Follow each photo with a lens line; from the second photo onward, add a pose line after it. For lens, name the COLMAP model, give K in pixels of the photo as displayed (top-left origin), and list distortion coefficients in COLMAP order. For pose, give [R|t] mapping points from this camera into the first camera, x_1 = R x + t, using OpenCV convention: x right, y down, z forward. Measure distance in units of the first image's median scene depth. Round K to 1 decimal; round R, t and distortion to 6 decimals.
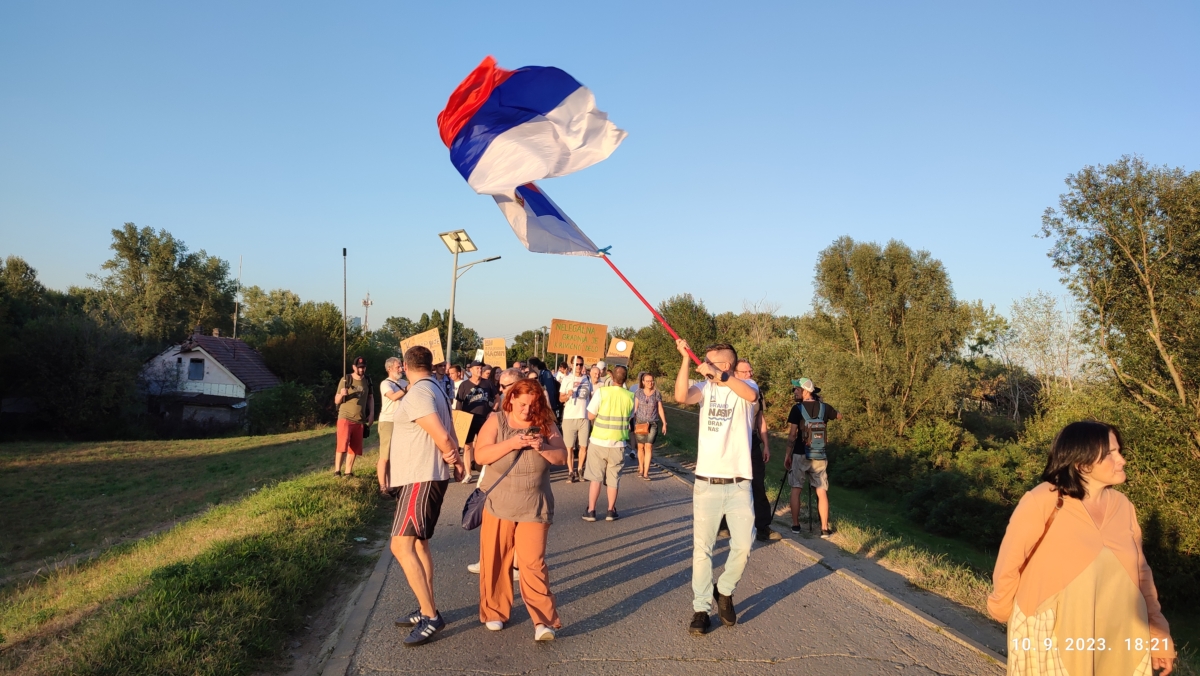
lens RADIAL K [[878.2, 0, 592.3], [0, 878.2, 343.1], [0, 0, 1]] dist [0.022834, -0.010894]
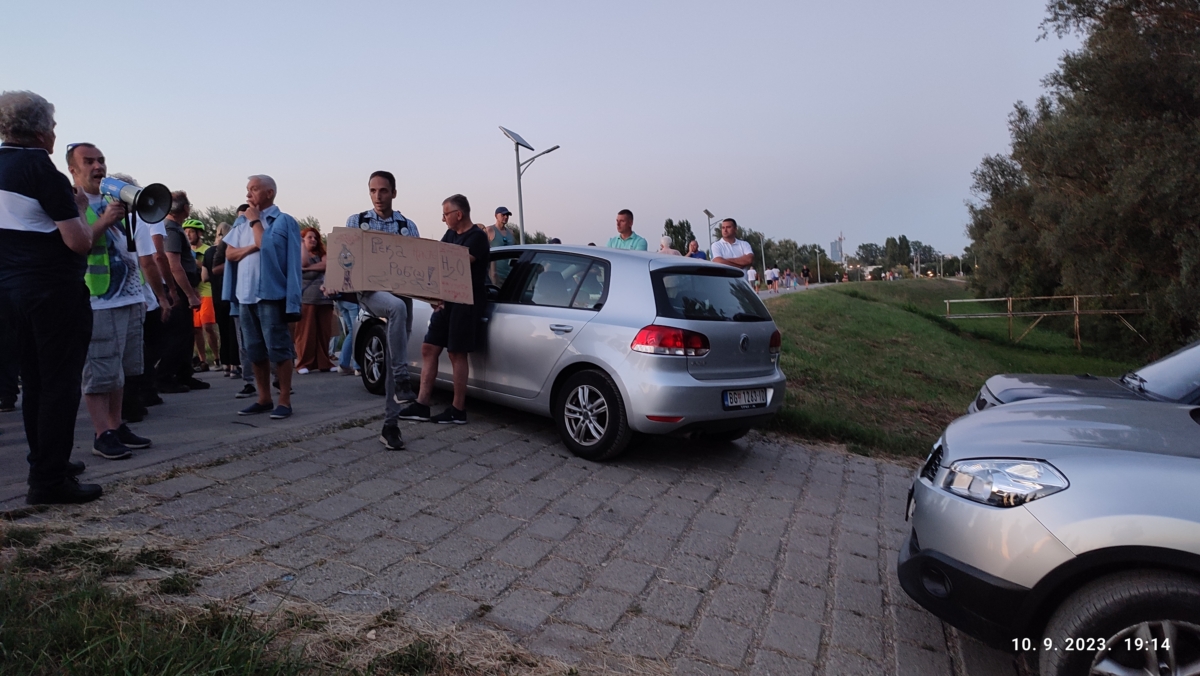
lens RADIAL K [[878.2, 0, 598.3], [0, 878.2, 336.2], [0, 0, 1]] dist [0.022834, -0.010894]
pose [[0.857204, -0.073708, -0.509674, 0.577486], [0.113633, 0.992382, 0.047599, -0.008537], [0.502283, -0.098718, 0.859050, -2.082687]]
